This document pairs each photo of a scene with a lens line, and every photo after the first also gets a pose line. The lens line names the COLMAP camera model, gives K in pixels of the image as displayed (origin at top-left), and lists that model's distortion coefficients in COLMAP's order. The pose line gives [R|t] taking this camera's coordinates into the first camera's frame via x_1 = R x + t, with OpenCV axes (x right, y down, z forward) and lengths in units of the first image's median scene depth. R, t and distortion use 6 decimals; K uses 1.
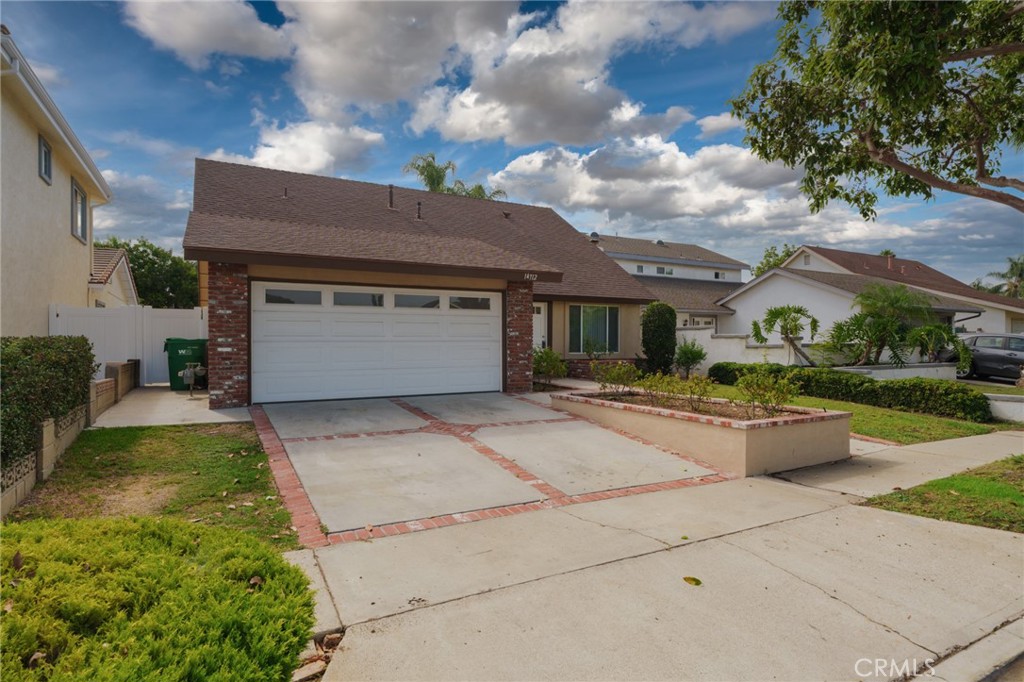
lens RADIAL K [[553.5, 0, 512.0], [0, 553.5, 341.0], [0, 0, 1]] dist [0.000436, 0.000760]
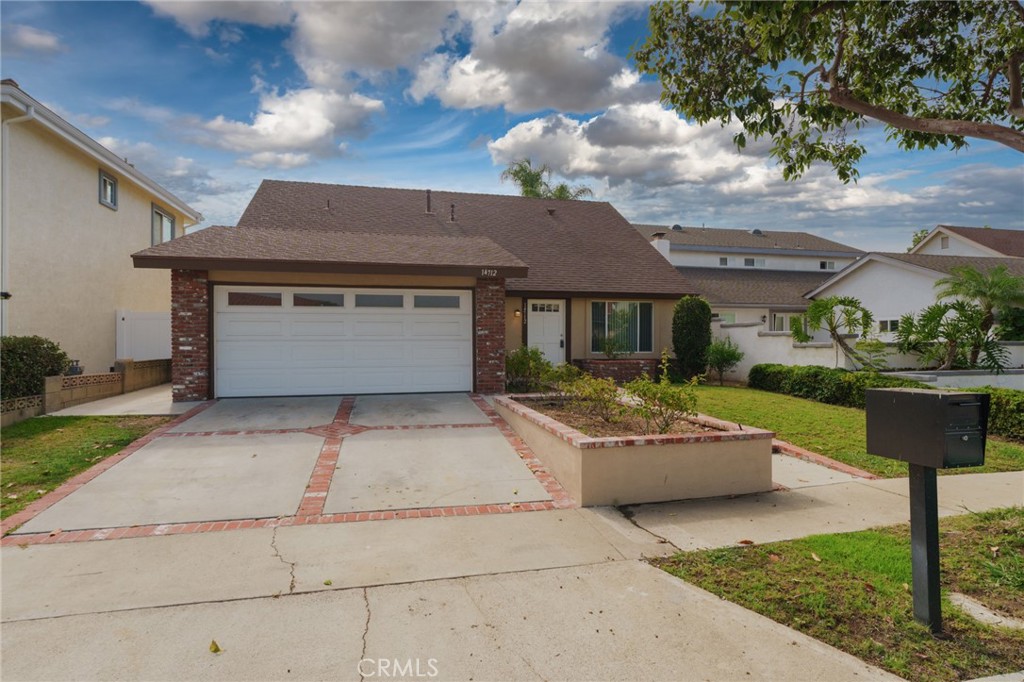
lens RADIAL K [[529.3, 0, 512.0], [0, 529.3, 341.0], [0, 0, 1]] dist [-0.001704, -0.000328]
pose [[0.962733, -0.001008, -0.270453, 0.370836], [0.001626, 0.999997, 0.002064, 0.000119], [0.270450, -0.002427, 0.962731, 0.155947]]
